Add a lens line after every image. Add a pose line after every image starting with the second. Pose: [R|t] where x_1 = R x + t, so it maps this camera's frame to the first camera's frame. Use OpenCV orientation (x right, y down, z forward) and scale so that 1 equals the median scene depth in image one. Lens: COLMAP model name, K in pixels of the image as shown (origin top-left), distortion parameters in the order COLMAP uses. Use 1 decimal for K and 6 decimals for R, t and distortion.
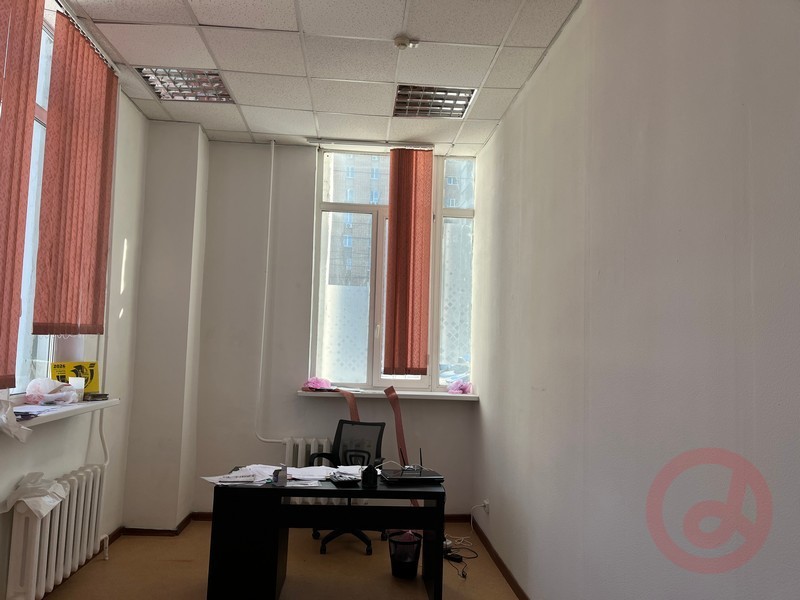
lens RADIAL K [[608.6, 0, 398.3], [0, 608.6, 304.7], [0, 0, 1]] dist [0.064769, -0.099566]
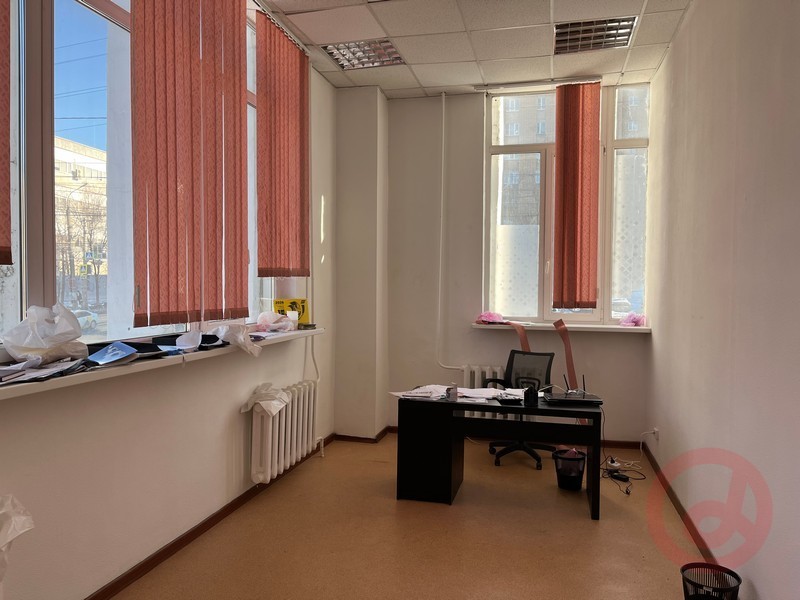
lens RADIAL K [[608.6, 0, 398.3], [0, 608.6, 304.7], [0, 0, 1]] dist [0.064769, -0.099566]
pose [[0.949720, -0.014183, -0.312780, 0.058701], [0.044026, 0.995098, 0.088555, 0.003959], [0.309991, -0.097873, 0.945688, -0.088122]]
